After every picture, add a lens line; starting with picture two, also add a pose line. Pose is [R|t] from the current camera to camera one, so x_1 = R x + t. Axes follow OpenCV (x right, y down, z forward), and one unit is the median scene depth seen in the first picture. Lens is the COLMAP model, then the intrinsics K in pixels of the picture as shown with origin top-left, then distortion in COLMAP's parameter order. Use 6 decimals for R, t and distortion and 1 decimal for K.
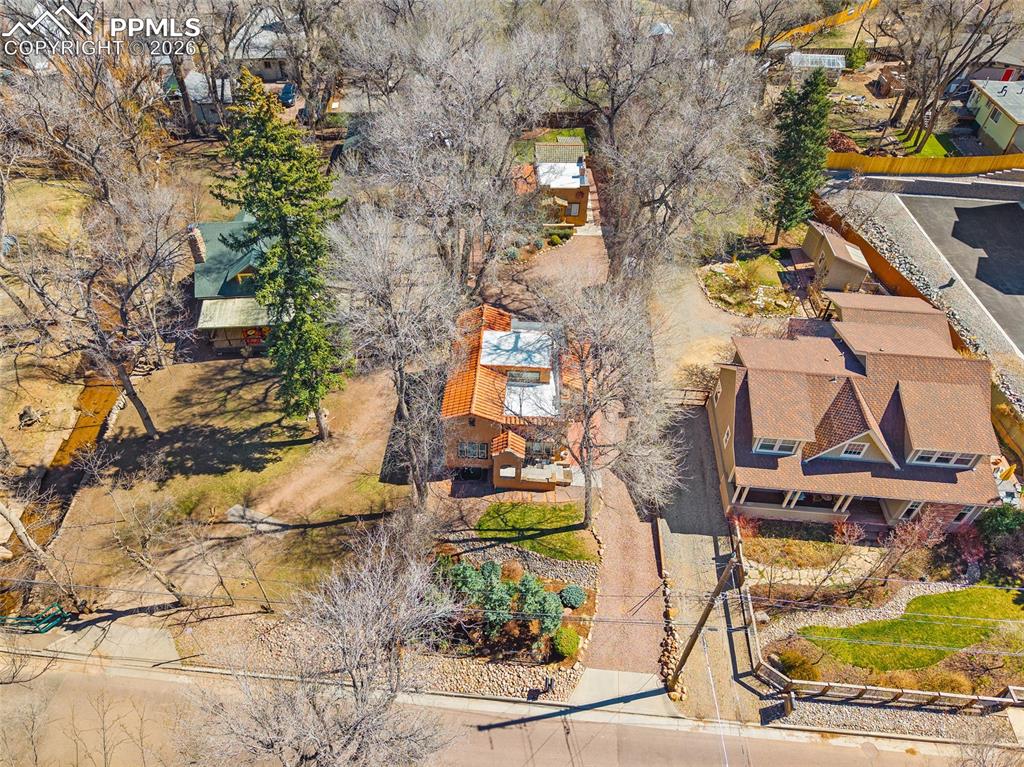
lens RADIAL K [[707.9, 0, 508.7], [0, 707.9, 367.3], [0, 0, 1]] dist [0.093122, -0.200718]
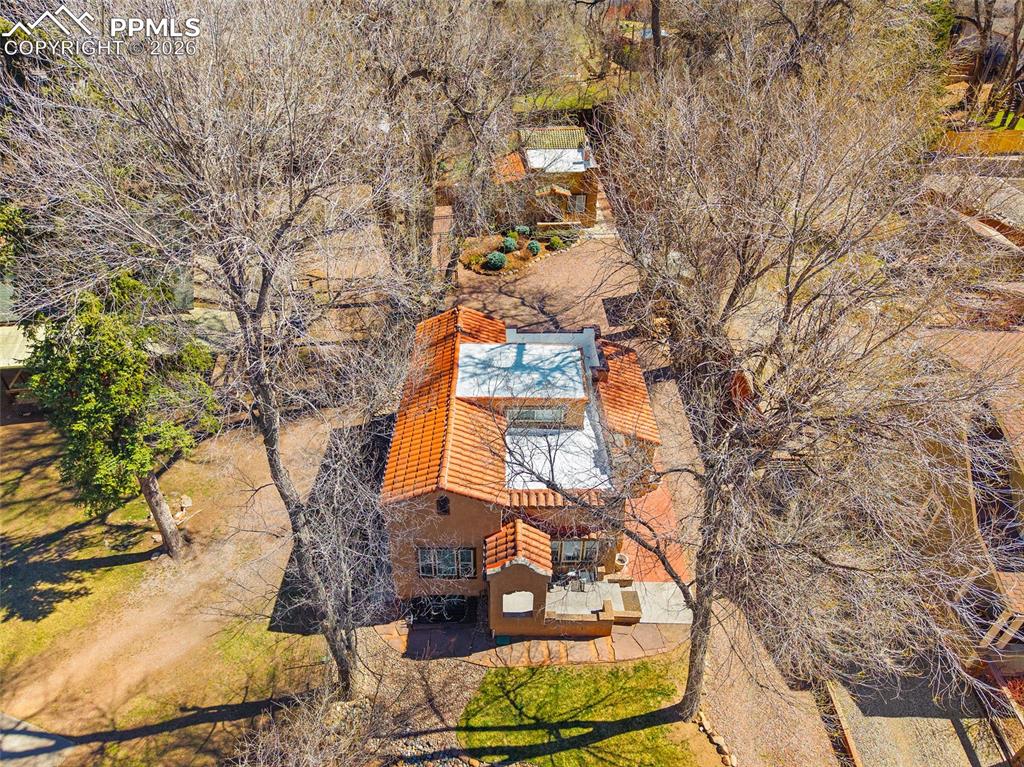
lens RADIAL K [[707.9, 0, 508.7], [0, 707.9, 367.3], [0, 0, 1]] dist [0.093122, -0.200718]
pose [[0.998603, -0.039725, 0.034838, -0.018328], [0.043485, 0.992438, -0.114783, 0.038132], [-0.030015, 0.116138, 0.992779, 0.465380]]
